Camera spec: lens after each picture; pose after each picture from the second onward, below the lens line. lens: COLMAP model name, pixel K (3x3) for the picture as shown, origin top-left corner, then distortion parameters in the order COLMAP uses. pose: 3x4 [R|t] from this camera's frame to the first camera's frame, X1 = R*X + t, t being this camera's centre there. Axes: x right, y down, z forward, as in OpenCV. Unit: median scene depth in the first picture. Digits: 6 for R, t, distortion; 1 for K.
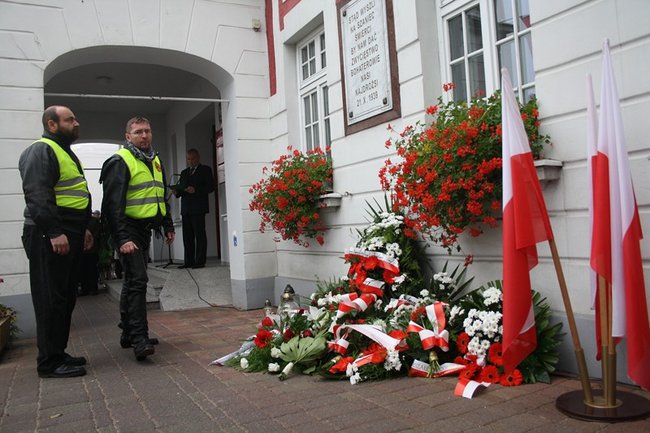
lens RADIAL K [[539.6, 0, 329.2], [0, 539.6, 217.1], [0, 0, 1]] dist [-0.148417, 0.121315]
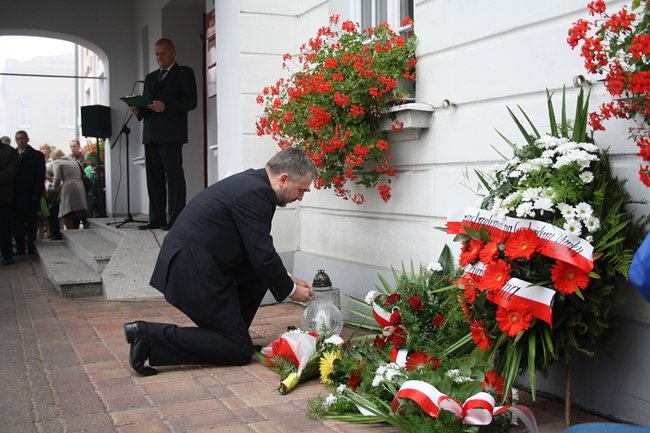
lens RADIAL K [[692.9, 0, 321.5], [0, 692.9, 212.6], [0, 0, 1]] dist [-0.077047, 0.000000]
pose [[0.997856, 0.045077, -0.047460, -0.048382], [-0.041807, 0.996825, 0.067763, 0.020177], [0.050364, -0.065633, 0.996572, 0.320617]]
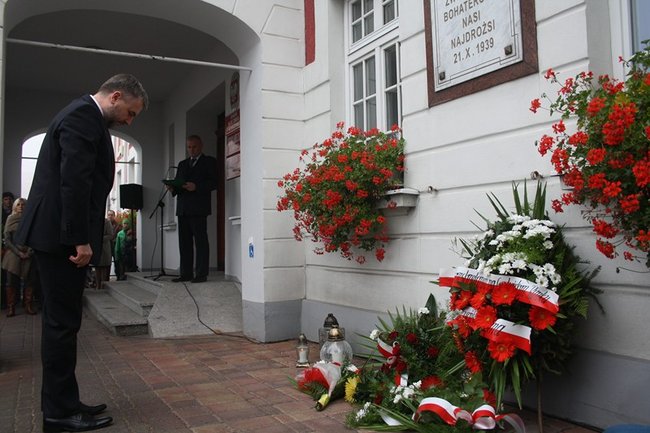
lens RADIAL K [[539.6, 0, 327.8], [0, 539.6, 211.2], [0, 0, 1]] dist [-0.148417, 0.121315]
pose [[0.999041, 0.040191, 0.017358, -0.106307], [-0.039558, 0.998591, -0.035369, 0.014686], [-0.018755, 0.034648, 0.999224, 0.299124]]
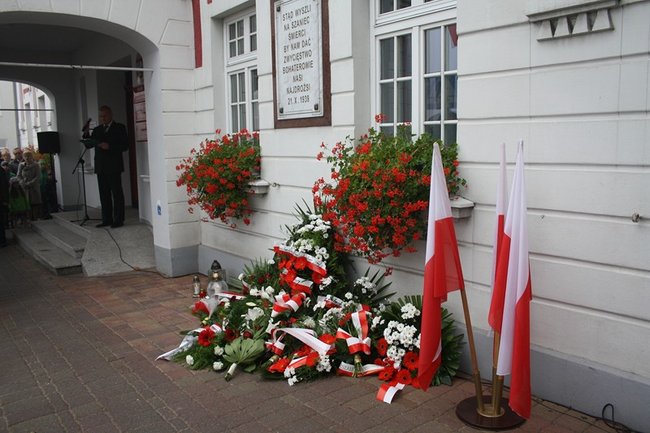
lens RADIAL K [[539.6, 0, 327.8], [0, 539.6, 217.9], [0, 0, 1]] dist [-0.148417, 0.121315]
pose [[0.983779, 0.011876, 0.178993, -0.051919], [-0.038528, 0.988509, 0.146170, -0.132002], [-0.175200, -0.150695, 0.972932, -0.061999]]
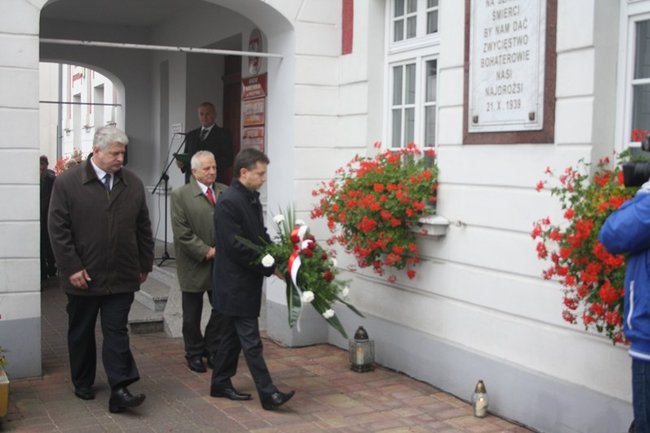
lens RADIAL K [[801.2, 0, 324.6], [0, 801.2, 216.9], [0, 0, 1]] dist [-0.030527, 0.000000]
pose [[0.997396, 0.071757, -0.007279, -0.140936], [-0.070876, 0.993817, 0.085466, -0.128809], [0.013367, -0.084728, 0.996314, -0.108770]]
